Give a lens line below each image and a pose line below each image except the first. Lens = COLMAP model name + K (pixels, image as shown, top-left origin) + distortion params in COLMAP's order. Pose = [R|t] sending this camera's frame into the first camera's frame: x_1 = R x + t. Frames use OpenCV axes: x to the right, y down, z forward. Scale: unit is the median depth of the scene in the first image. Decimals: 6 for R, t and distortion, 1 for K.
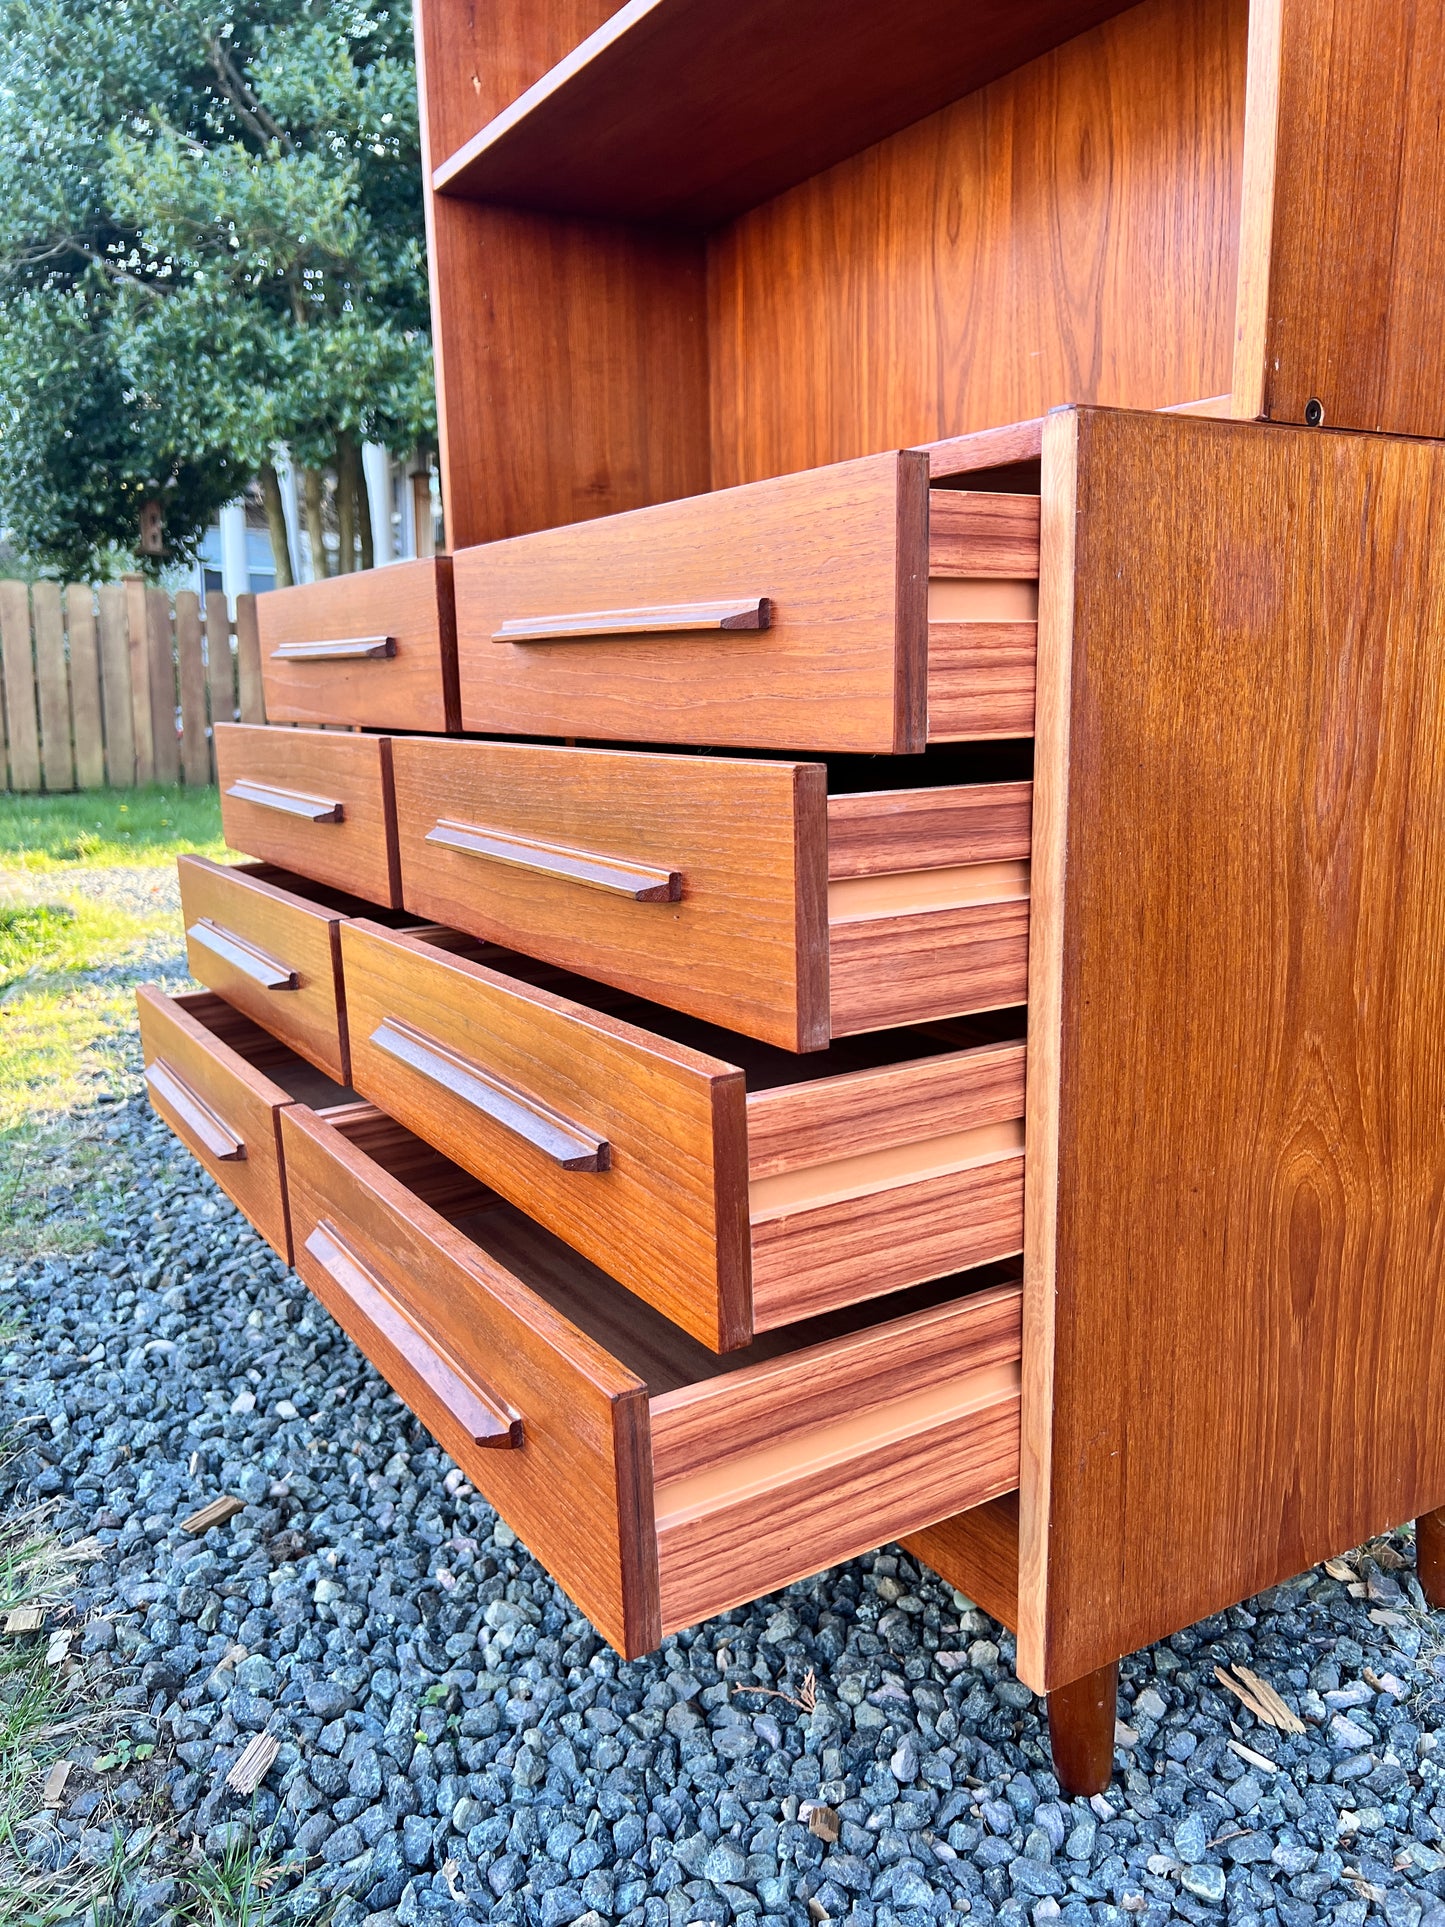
lens RADIAL K [[1457.3, 0, 740.1], [0, 1457.3, 968.5], [0, 0, 1]] dist [0.011980, -0.015645]
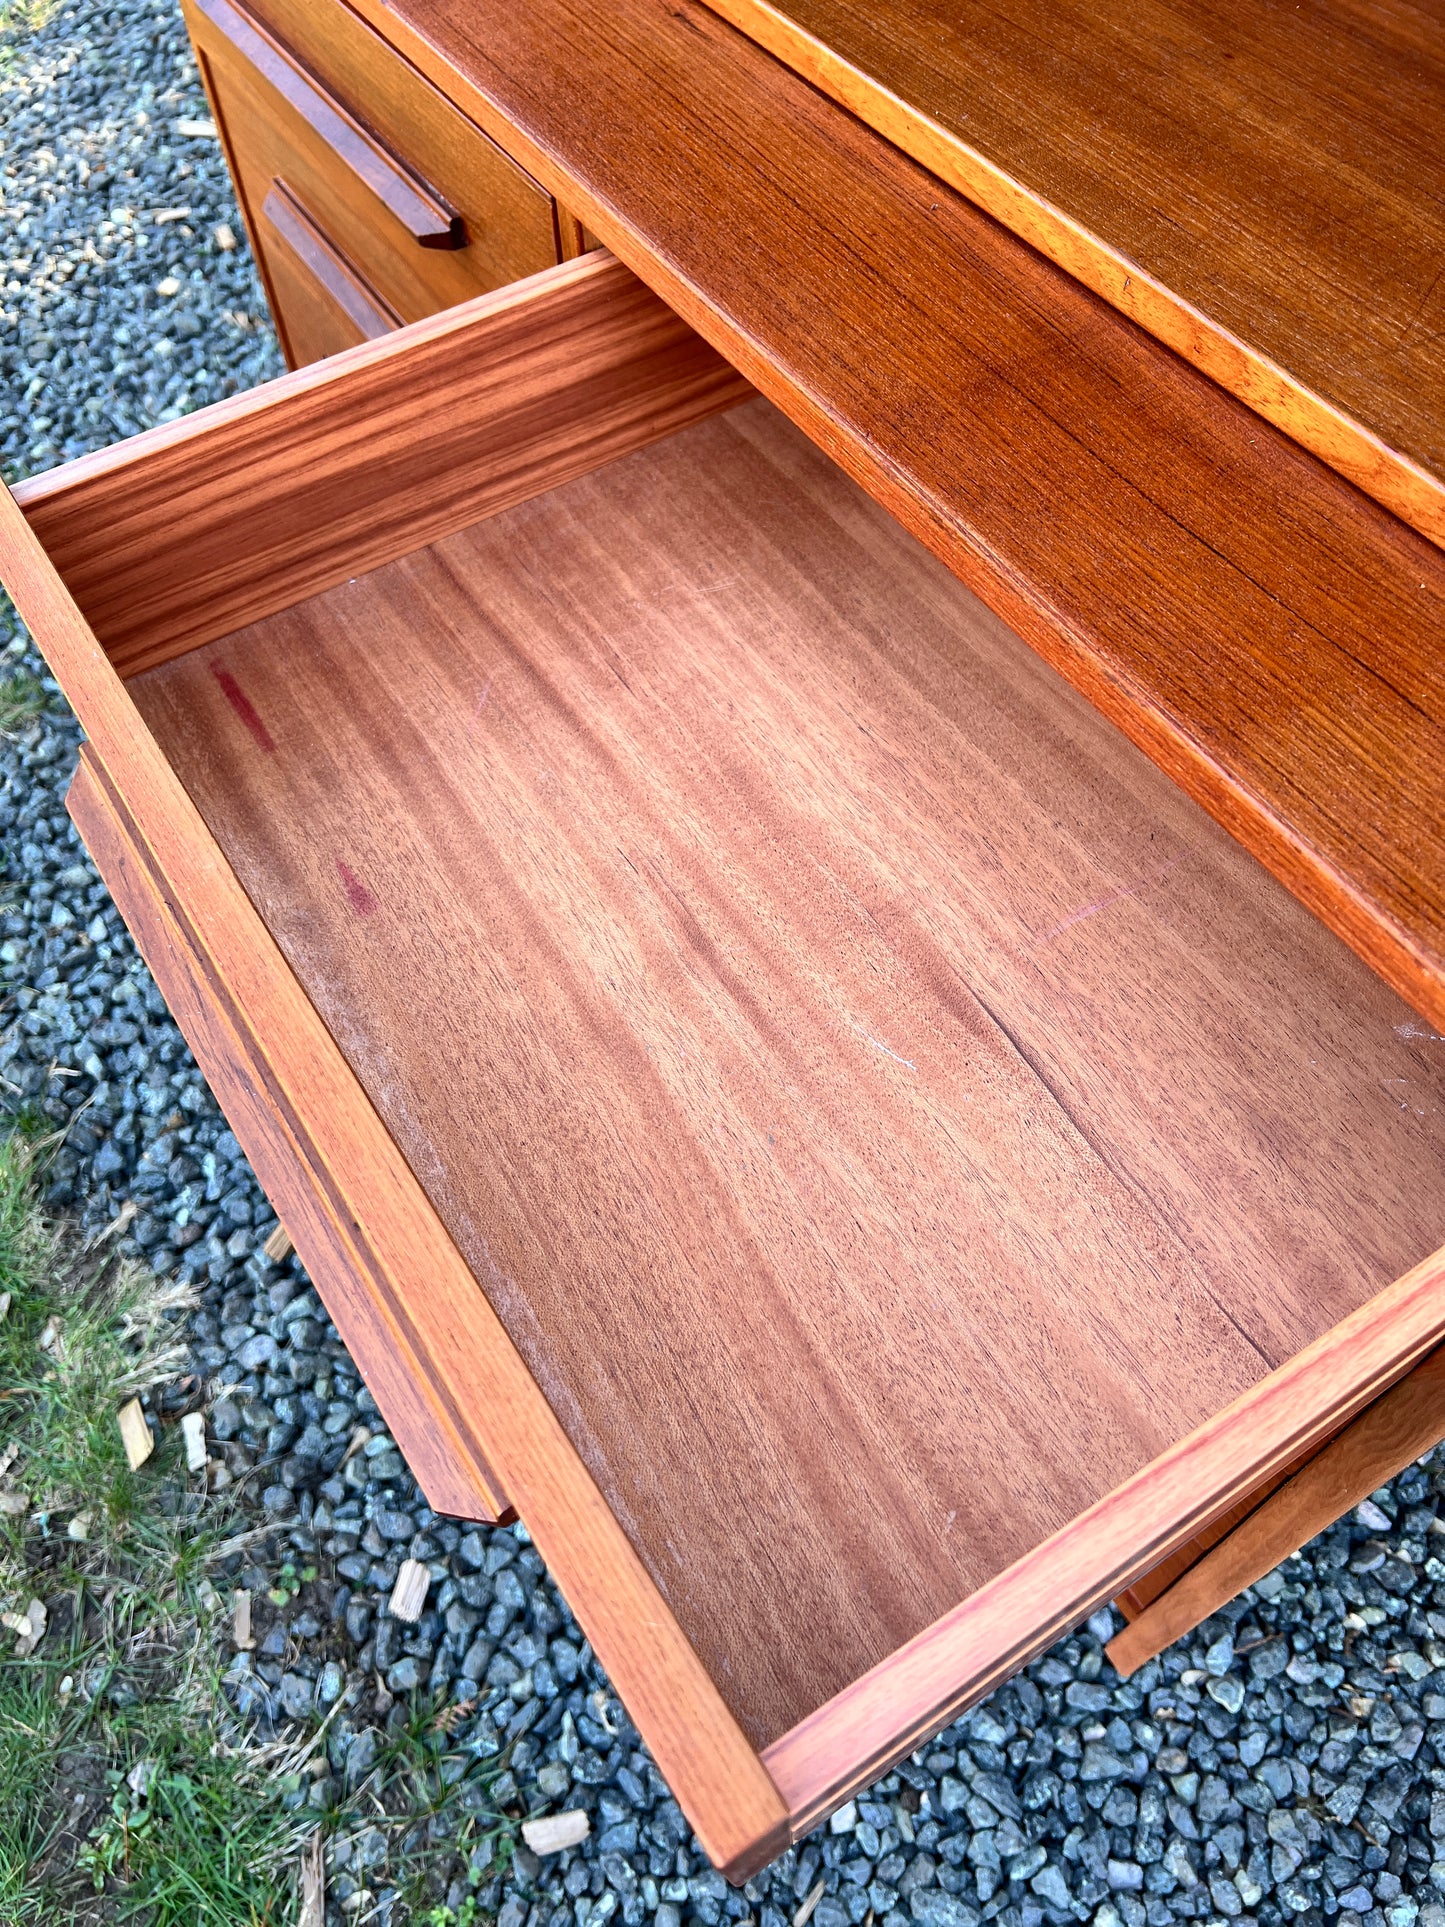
lens RADIAL K [[1462.5, 0, 725.2], [0, 1462.5, 975.1], [0, 0, 1]] dist [0.054407, -0.076414]
pose [[0.999852, -0.014188, 0.009781, -0.085693], [0.003106, 0.706650, 0.707556, -0.568708], [-0.016950, -0.707421, 0.706590, 0.488525]]
